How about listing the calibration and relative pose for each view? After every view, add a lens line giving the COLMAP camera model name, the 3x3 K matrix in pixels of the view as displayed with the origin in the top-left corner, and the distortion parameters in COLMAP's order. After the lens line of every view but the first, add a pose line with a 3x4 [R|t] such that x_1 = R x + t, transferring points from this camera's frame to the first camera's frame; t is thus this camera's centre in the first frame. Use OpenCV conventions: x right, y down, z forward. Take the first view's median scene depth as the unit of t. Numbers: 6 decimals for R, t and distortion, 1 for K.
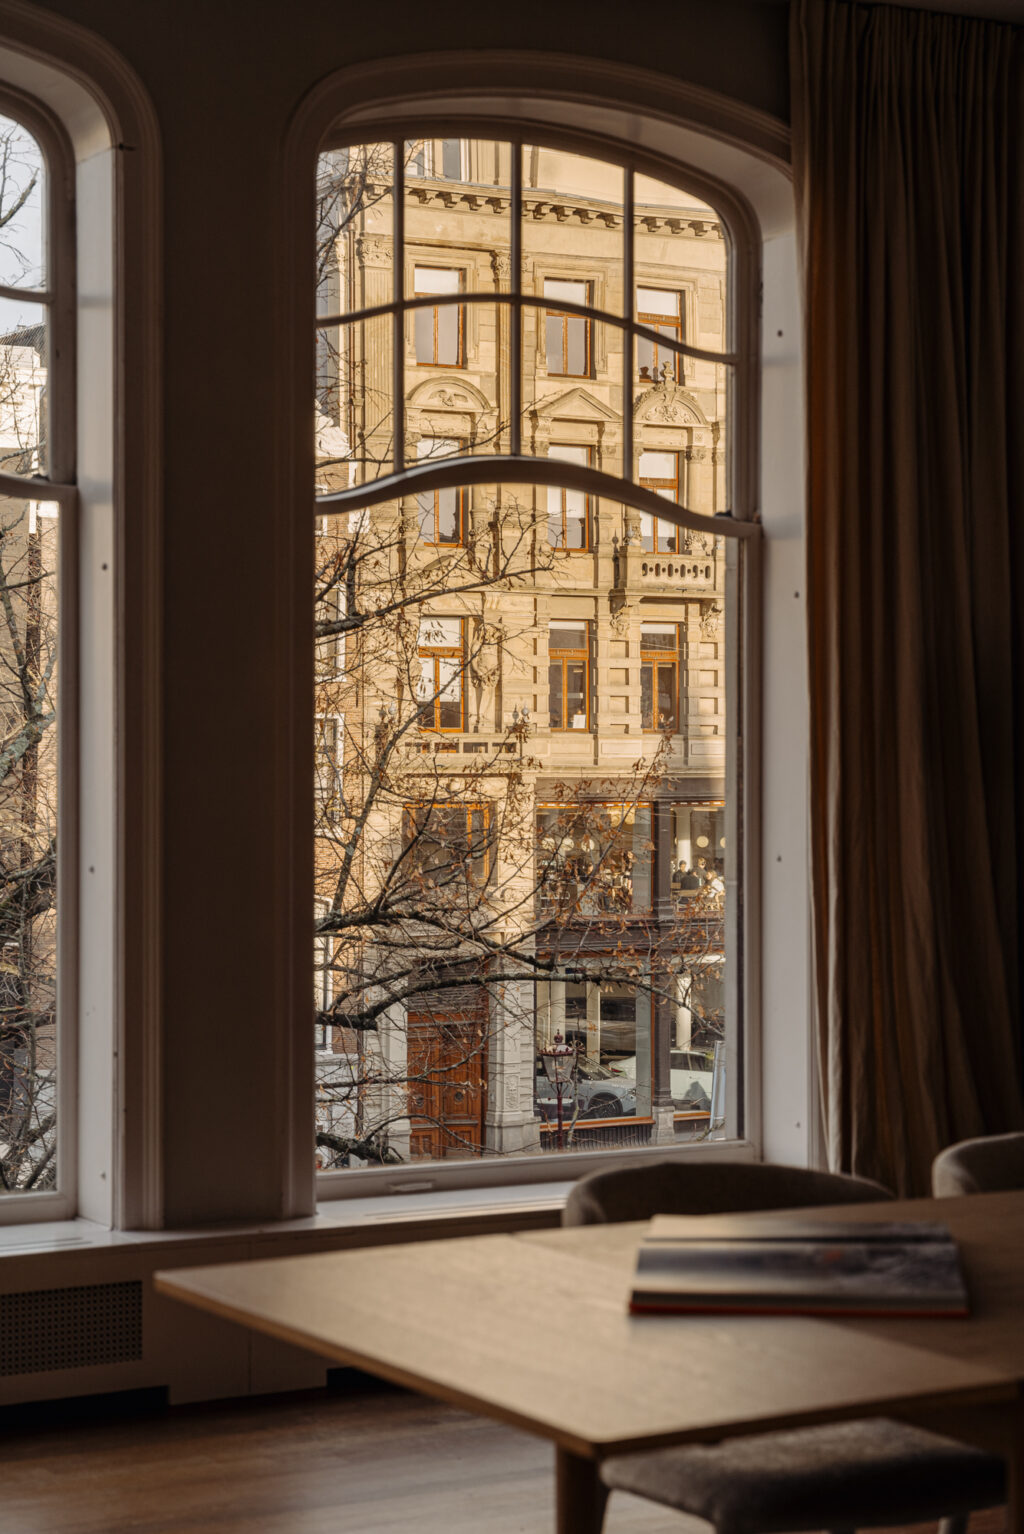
lens RADIAL K [[2972.9, 0, 512.0], [0, 2972.9, 767.0], [0, 0, 1]] dist [0.002773, 0.195489]
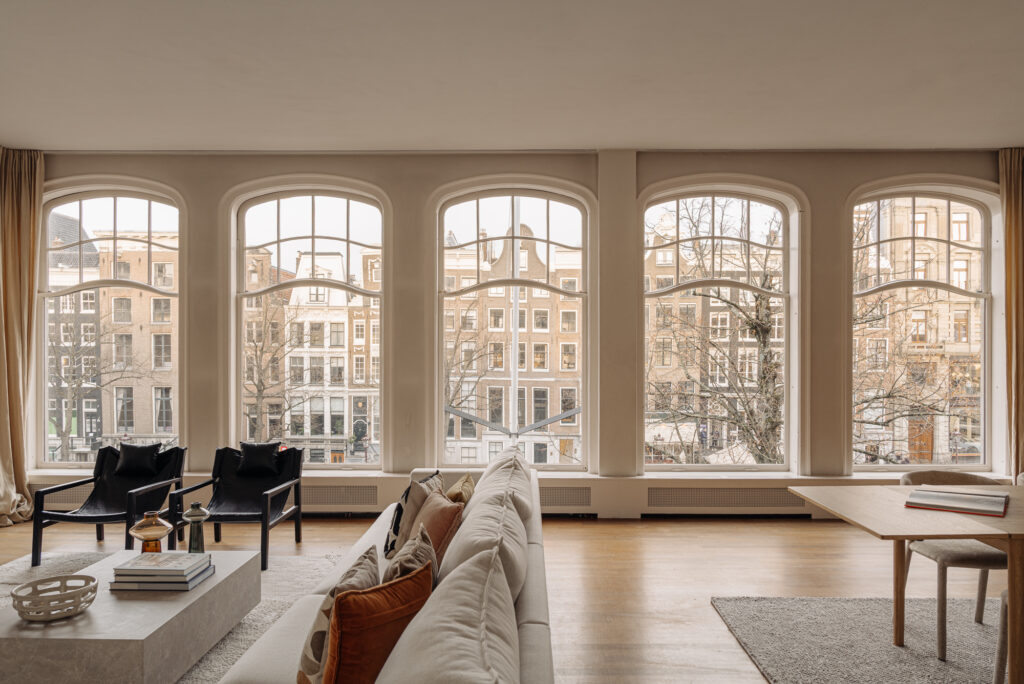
lens RADIAL K [[796.9, 0, 512.0], [0, 796.9, 342.0], [0, 0, 1]] dist [0.003358, 0.003834]
pose [[0.857585, -0.001066, -0.514341, 0.082887], [0.003449, 0.999987, 0.003678, -0.029711], [0.514330, -0.004928, 0.857578, -0.131915]]
